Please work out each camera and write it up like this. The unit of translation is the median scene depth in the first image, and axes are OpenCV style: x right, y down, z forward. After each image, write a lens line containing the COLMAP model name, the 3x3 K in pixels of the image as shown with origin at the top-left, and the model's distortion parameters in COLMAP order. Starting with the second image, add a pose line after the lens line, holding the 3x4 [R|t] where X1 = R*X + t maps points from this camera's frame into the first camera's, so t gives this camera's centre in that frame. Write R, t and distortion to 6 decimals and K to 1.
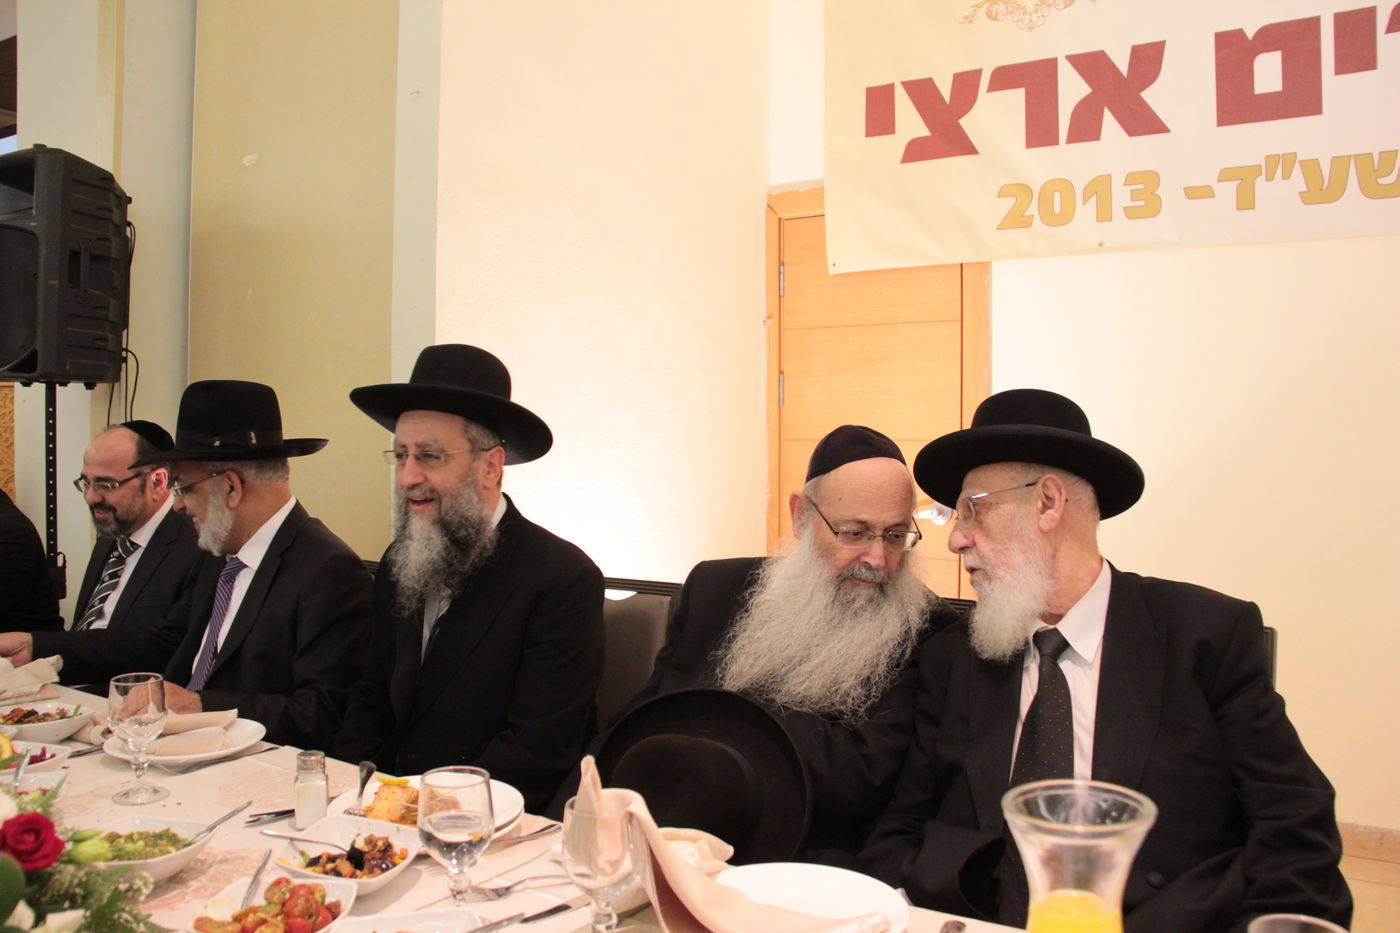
lens RADIAL K [[1139.5, 0, 725.5], [0, 1139.5, 461.7], [0, 0, 1]] dist [-0.192590, 0.135345]
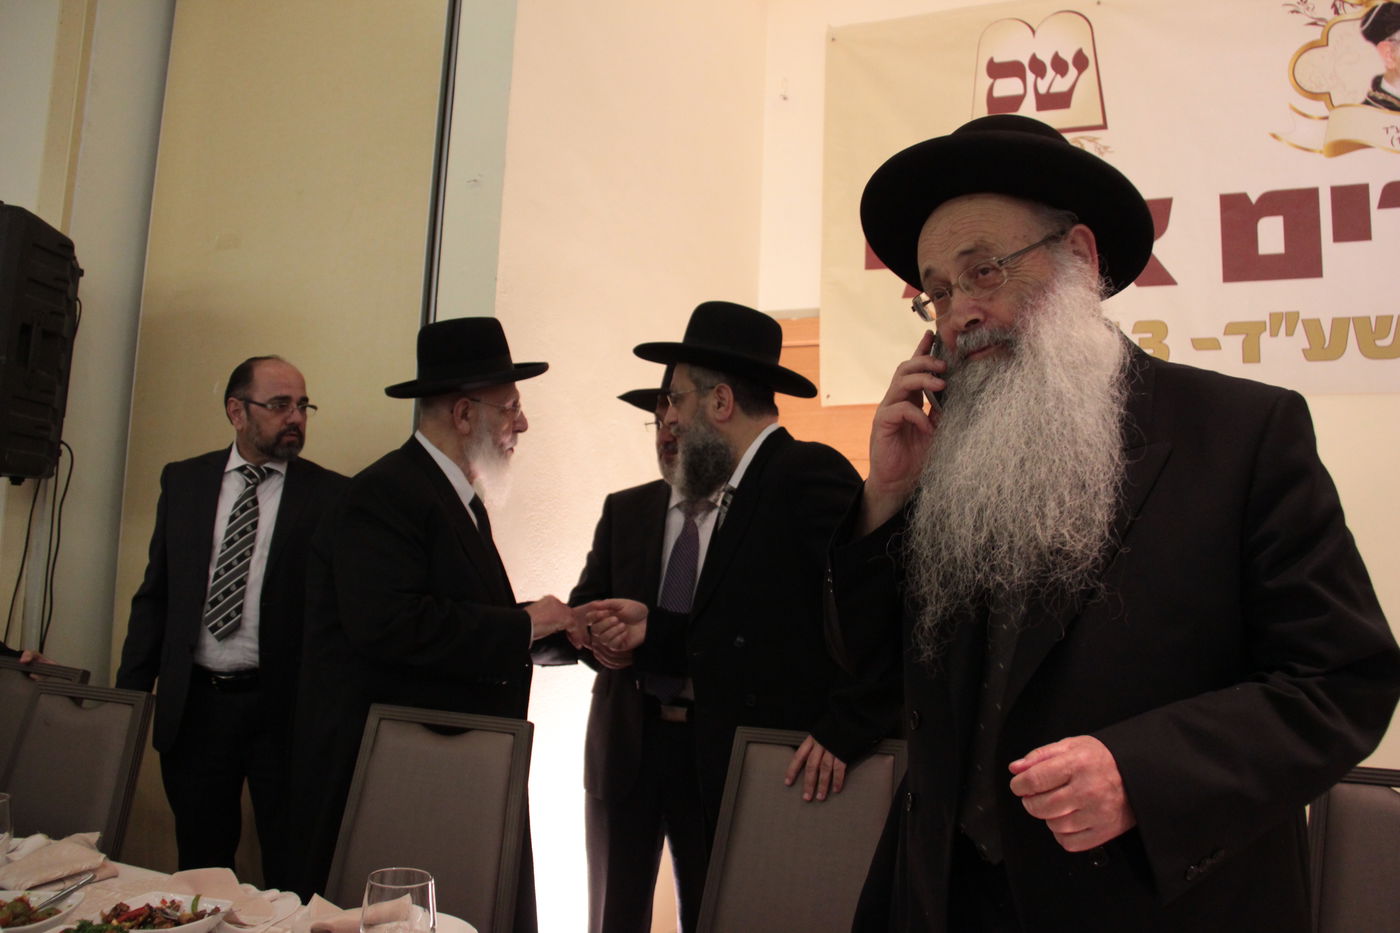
lens RADIAL K [[1139.5, 0, 725.5], [0, 1139.5, 461.7], [0, 0, 1]] dist [-0.192590, 0.135345]
pose [[0.984149, 0.046890, 0.171035, -0.193509], [-0.027398, 0.993034, -0.114596, -0.003269], [-0.175217, 0.108093, 0.978578, 0.071643]]
